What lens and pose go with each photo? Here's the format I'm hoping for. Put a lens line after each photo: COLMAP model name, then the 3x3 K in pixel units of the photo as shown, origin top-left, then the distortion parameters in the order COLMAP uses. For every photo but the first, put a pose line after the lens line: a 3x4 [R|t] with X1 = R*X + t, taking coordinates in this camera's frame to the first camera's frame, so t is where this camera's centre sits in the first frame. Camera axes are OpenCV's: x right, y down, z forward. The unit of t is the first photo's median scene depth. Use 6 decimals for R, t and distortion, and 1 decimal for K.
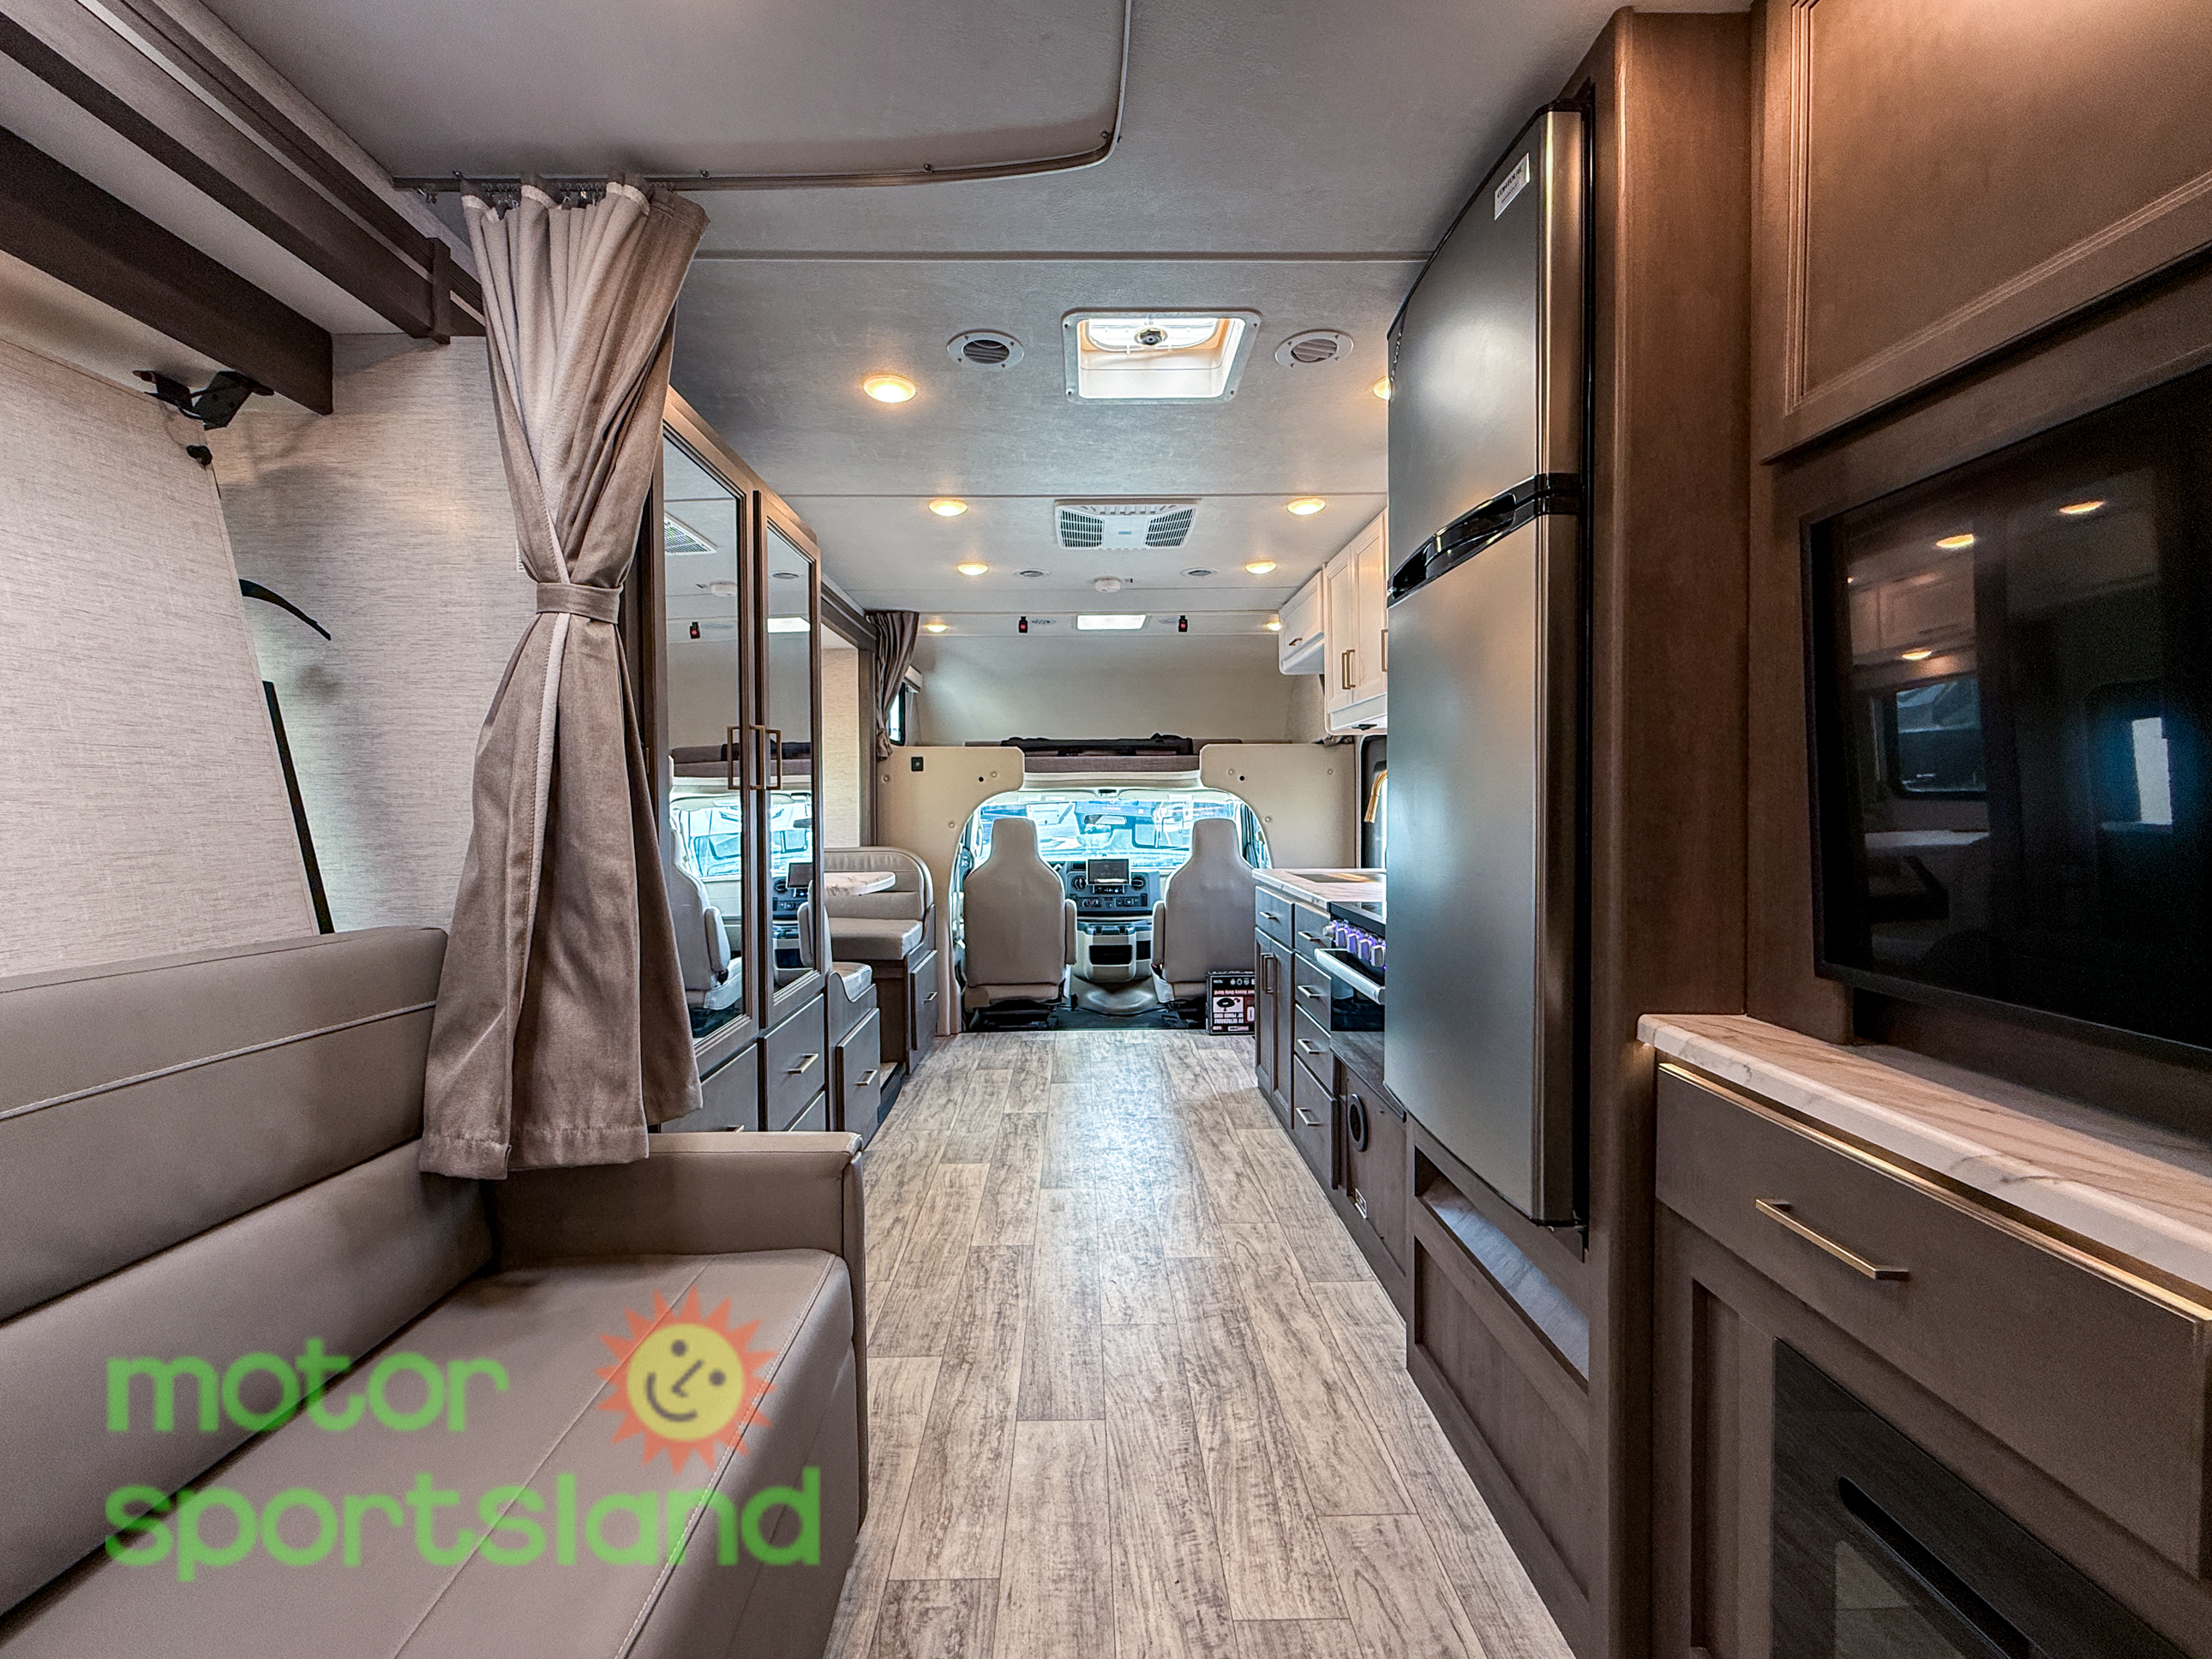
lens RADIAL K [[893.8, 0, 1085.9], [0, 893.8, 807.8], [0, 0, 1]] dist [0.000907, 0.000074]
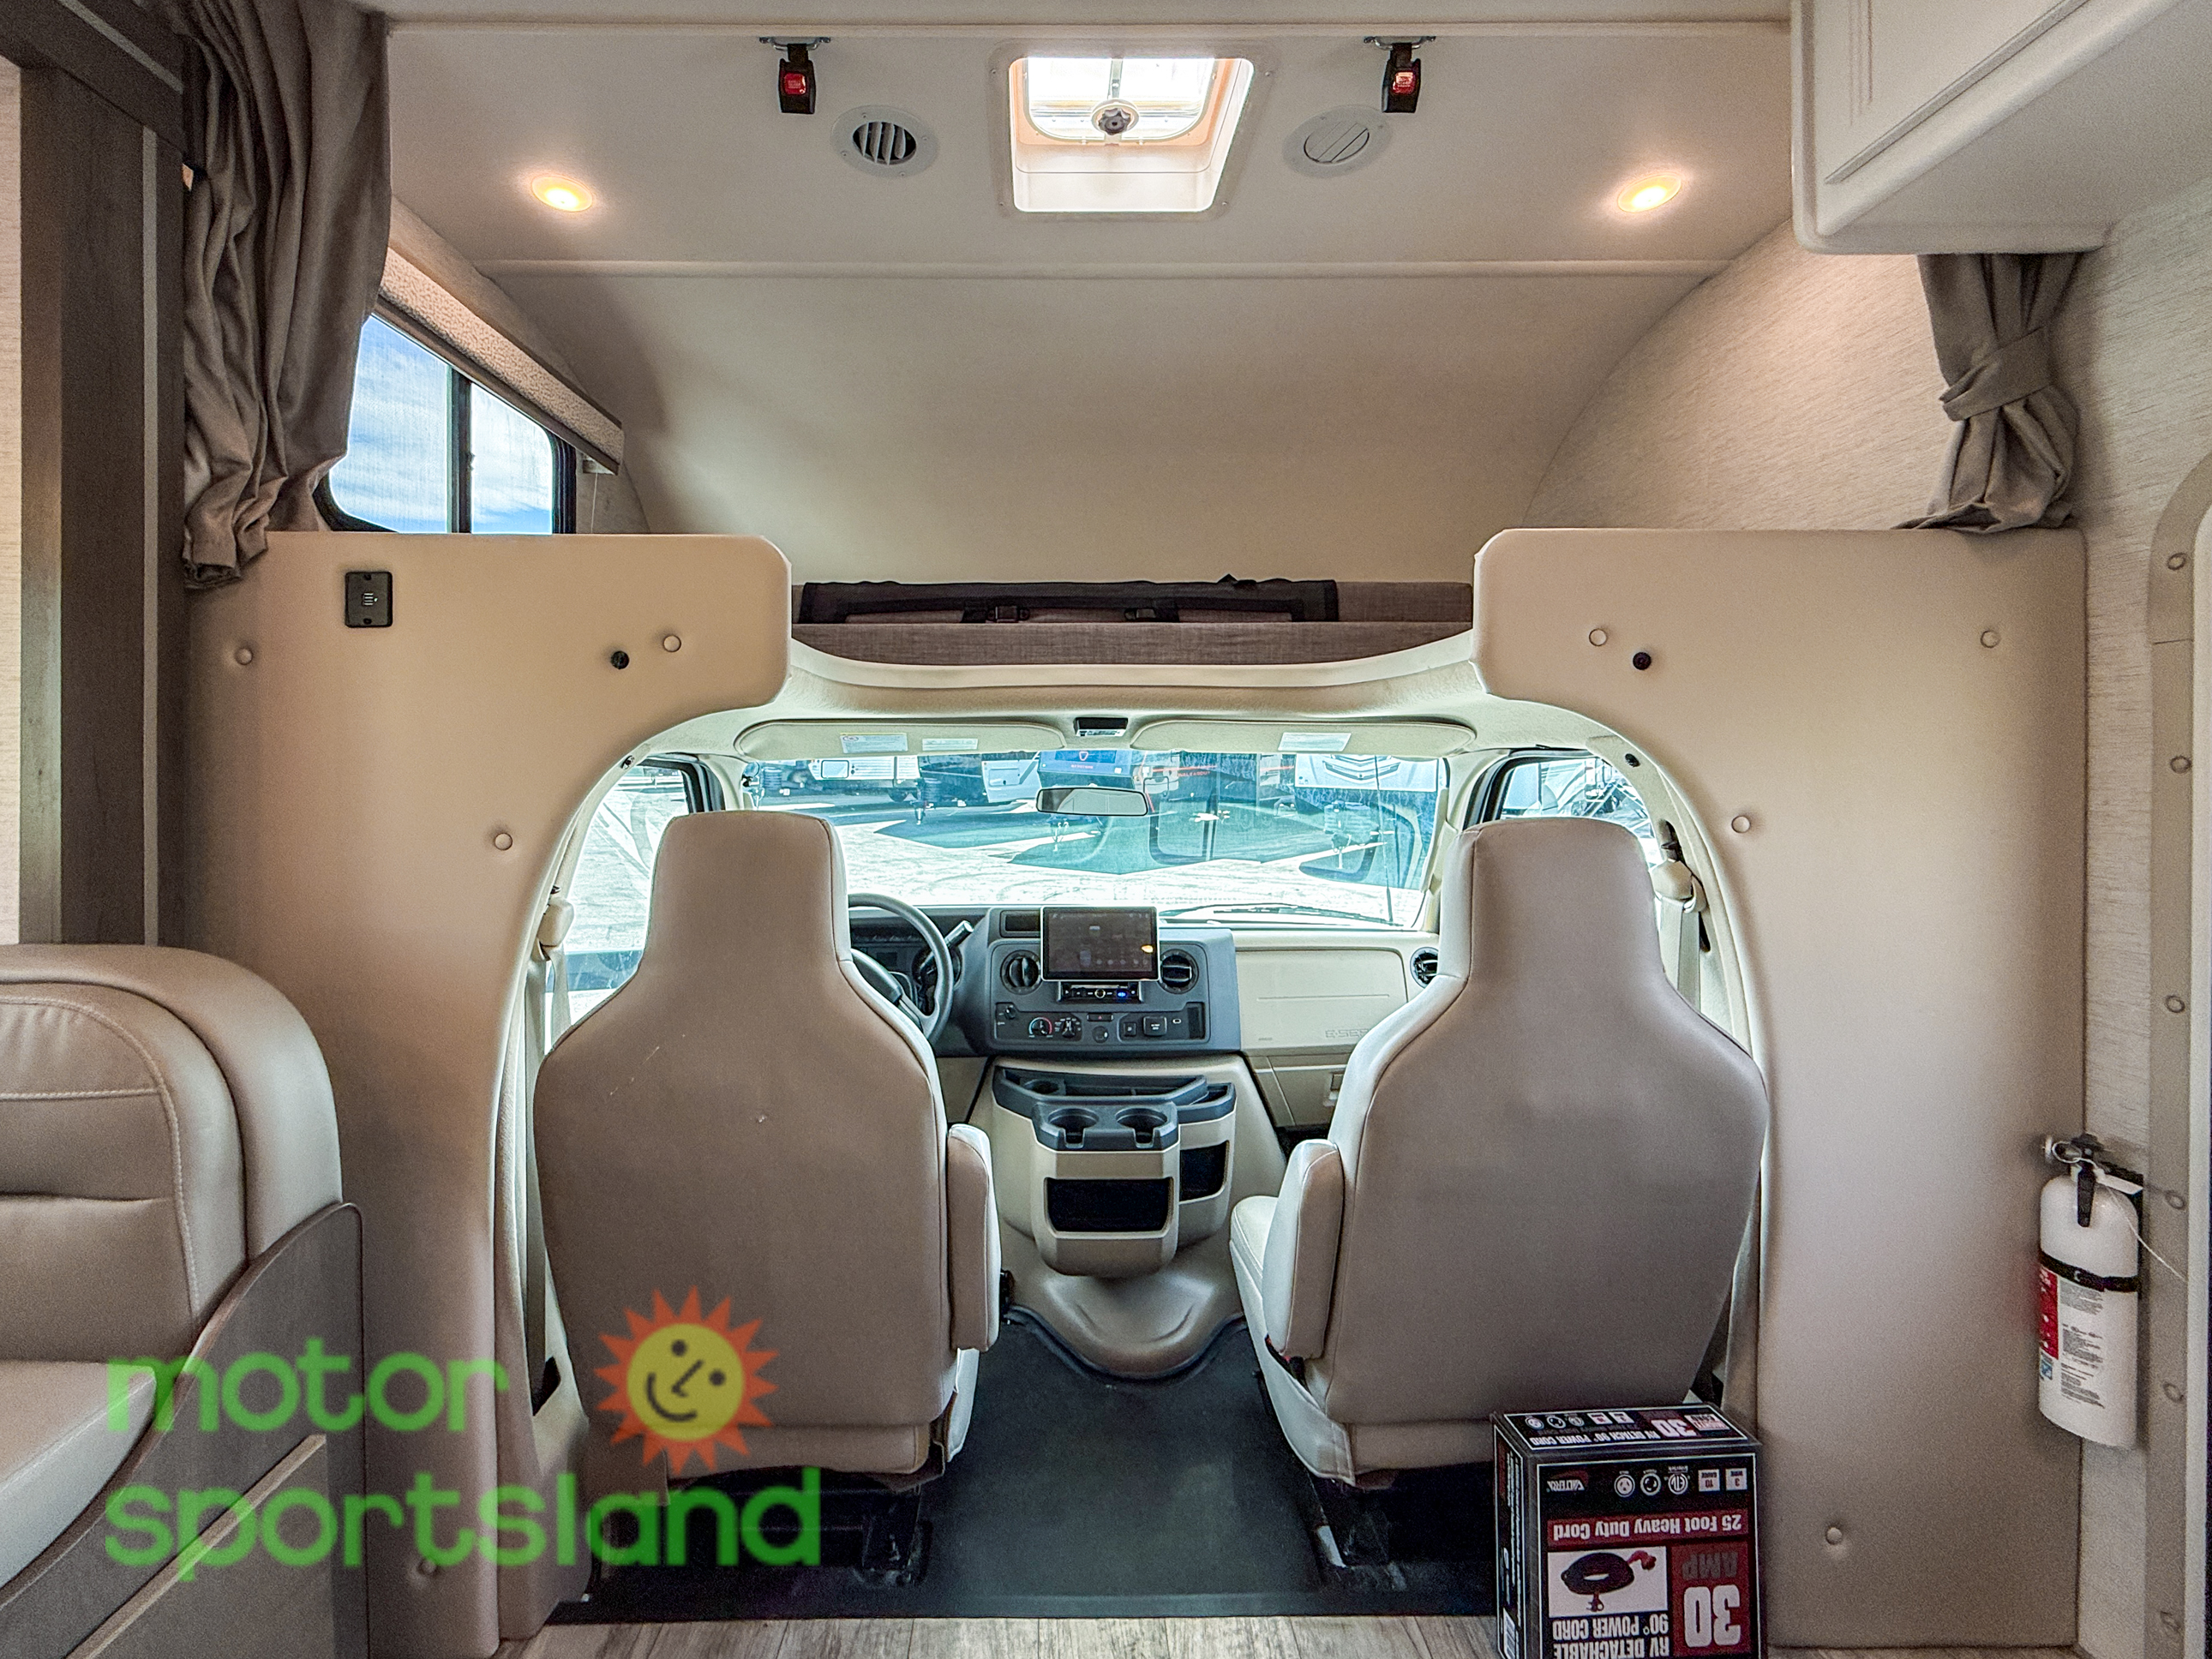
lens RADIAL K [[912.6, 0, 1052.6], [0, 912.6, 769.3], [0, 0, 1]] dist [-0.000287, -0.000361]
pose [[0.999987, 0.002263, -0.004493, 0.008508], [-0.002255, 0.999996, 0.001916, -0.001055], [0.004497, -0.001906, 0.999988, 0.752276]]
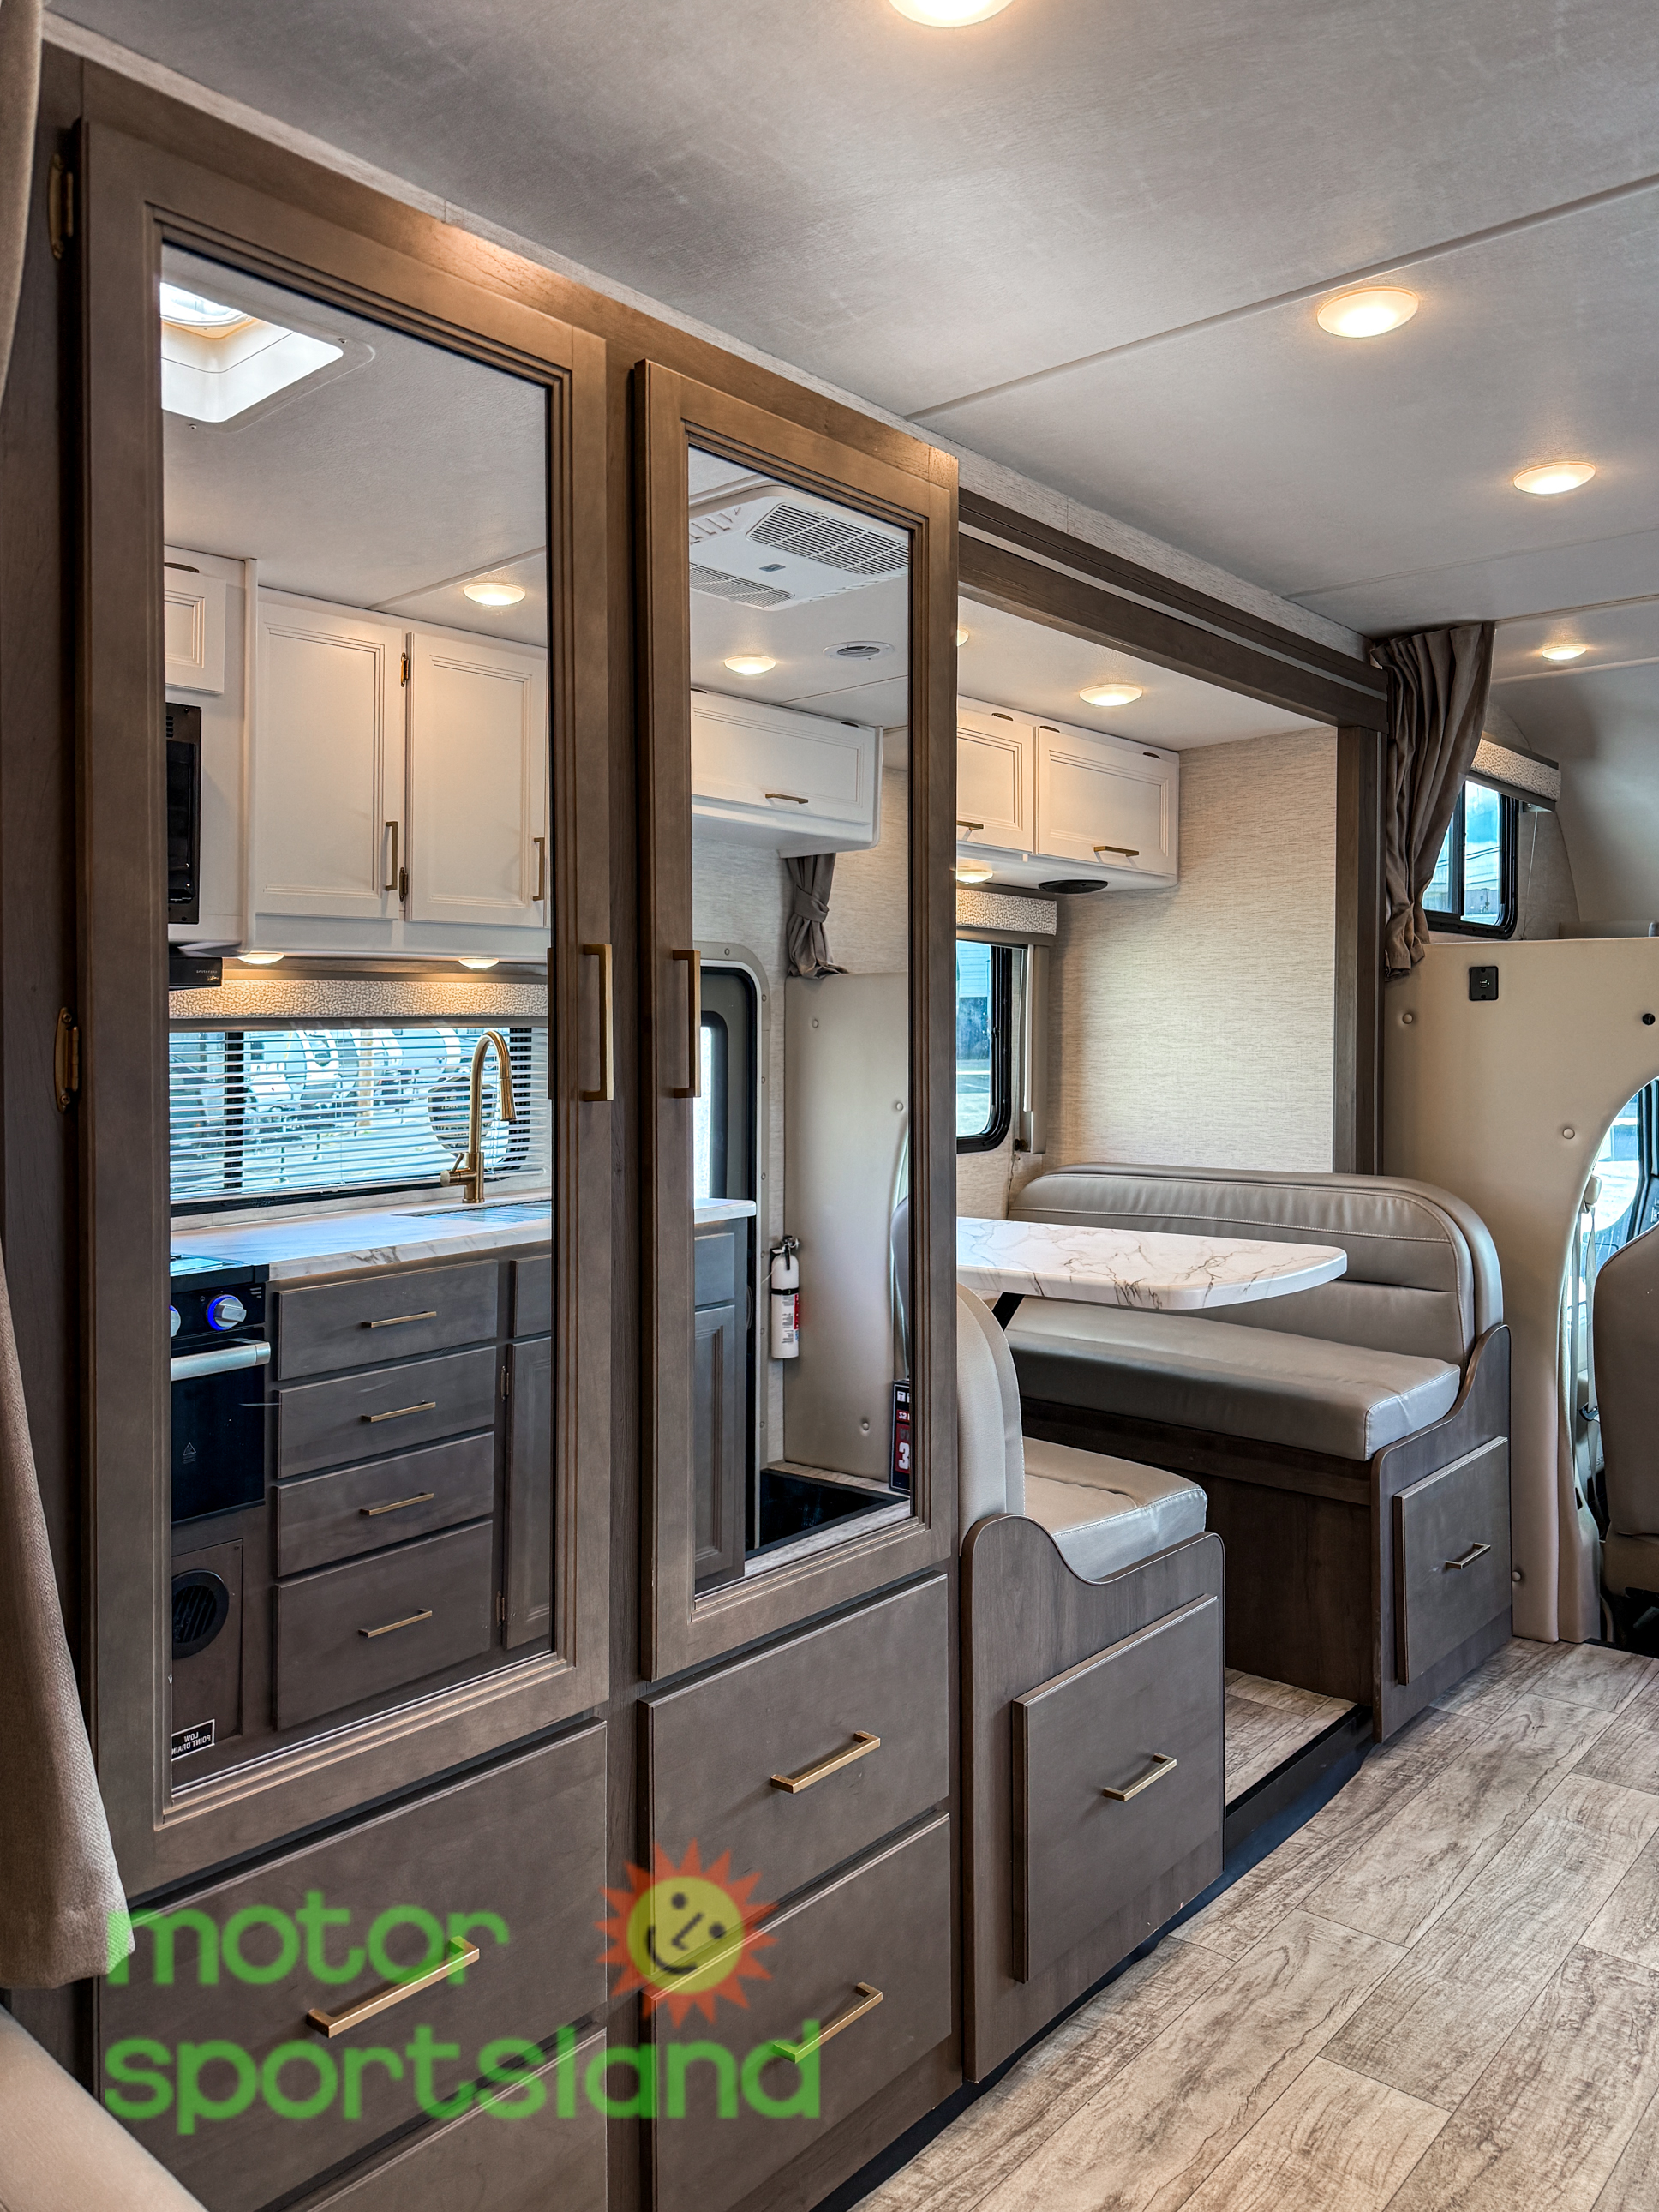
lens RADIAL K [[1587.5, 0, 796.4], [0, 1587.5, 1064.1], [0, 0, 1]] dist [0.009459, -0.025497]
pose [[0.739842, 0.016476, -0.672579, 0.077442], [-0.006922, 0.999834, 0.016879, -0.021692], [0.672746, -0.007832, 0.739832, 0.231510]]
